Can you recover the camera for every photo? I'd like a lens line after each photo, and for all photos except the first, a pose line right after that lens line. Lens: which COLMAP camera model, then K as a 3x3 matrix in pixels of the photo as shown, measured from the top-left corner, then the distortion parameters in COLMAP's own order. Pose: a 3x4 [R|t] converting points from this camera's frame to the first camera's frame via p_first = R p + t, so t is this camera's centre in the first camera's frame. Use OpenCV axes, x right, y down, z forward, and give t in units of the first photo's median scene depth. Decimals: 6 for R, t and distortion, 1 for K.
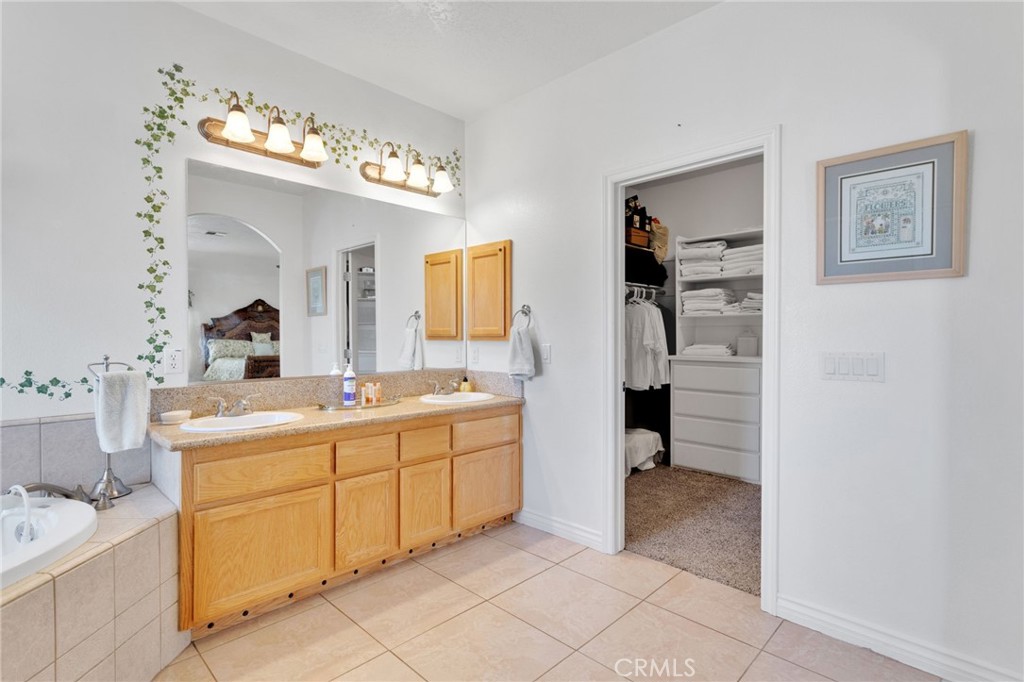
lens RADIAL K [[494.1, 0, 517.7], [0, 494.1, 339.2], [0, 0, 1]] dist [0.001104, 0.002442]
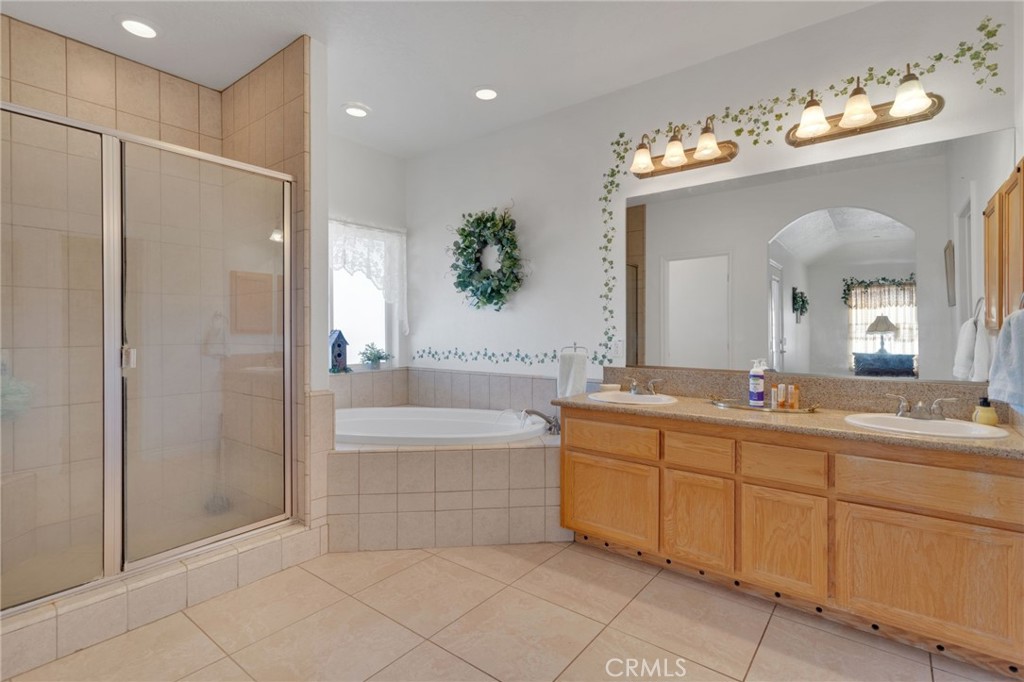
lens RADIAL K [[494.1, 0, 520.8], [0, 494.1, 328.8], [0, 0, 1]] dist [0.001104, 0.002442]
pose [[0.105049, -0.003804, -0.994460, 0.619129], [-0.004316, 0.999982, -0.004281, -0.002588], [0.994458, 0.004741, 0.105031, 0.556075]]
